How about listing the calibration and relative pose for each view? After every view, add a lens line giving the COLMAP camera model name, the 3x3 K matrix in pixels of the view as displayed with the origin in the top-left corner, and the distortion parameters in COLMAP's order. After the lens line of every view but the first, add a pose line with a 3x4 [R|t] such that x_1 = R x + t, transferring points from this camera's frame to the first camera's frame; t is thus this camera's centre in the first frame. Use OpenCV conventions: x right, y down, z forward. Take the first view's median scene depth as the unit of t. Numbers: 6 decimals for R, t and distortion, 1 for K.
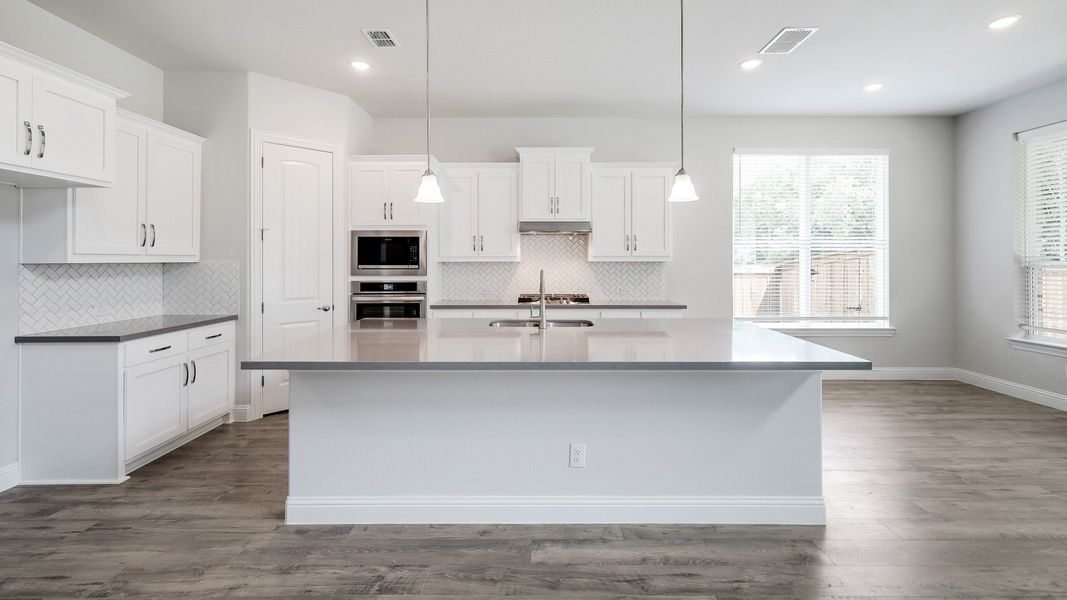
lens RADIAL K [[462.7, 0, 531.6], [0, 462.7, 254.4], [0, 0, 1]] dist [0.000463, -0.000204]
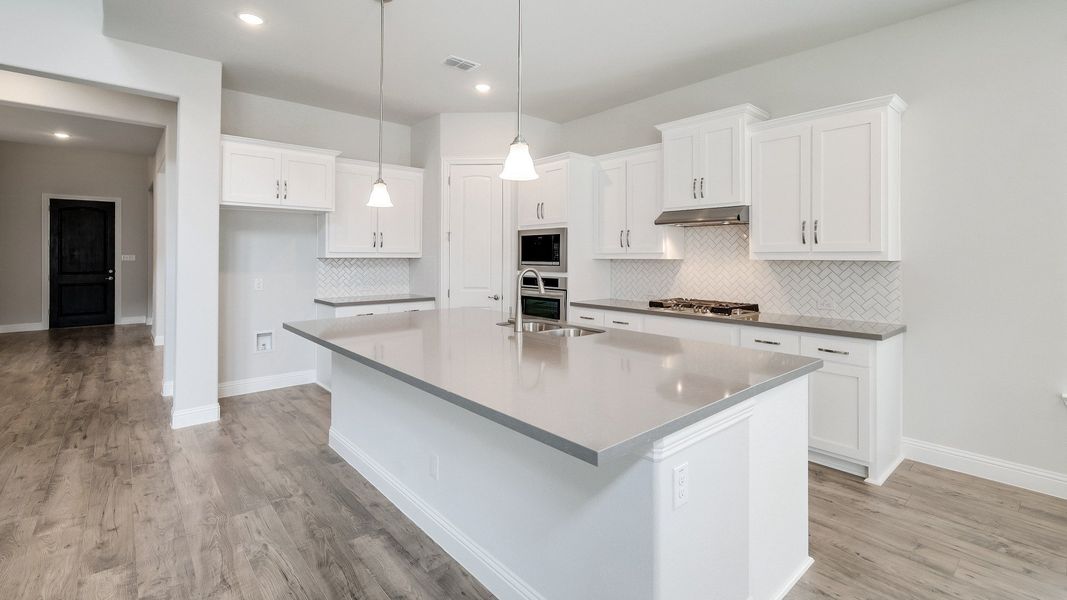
lens RADIAL K [[471.0, 0, 535.2], [0, 471.0, 247.6], [0, 0, 1]] dist [0.001642, 0.000282]
pose [[0.664686, -0.010827, -0.747044, 0.494960], [0.005187, 0.999938, -0.009877, 0.001777], [0.747105, 0.002690, 0.664701, 0.268541]]
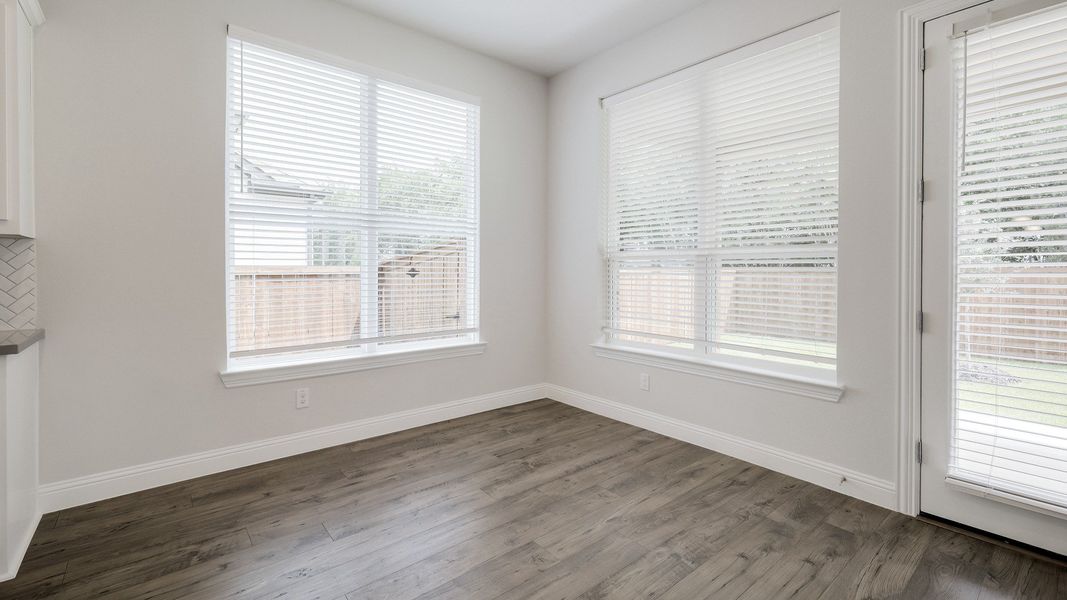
lens RADIAL K [[462.2, 0, 535.2], [0, 462.2, 278.8], [0, 0, 1]] dist [0.000072, 0.000358]
pose [[0.762566, -0.009286, 0.646844, 0.417158], [-0.009212, 0.999640, 0.025210, 0.042647], [-0.646845, -0.025183, 0.762205, 0.437133]]
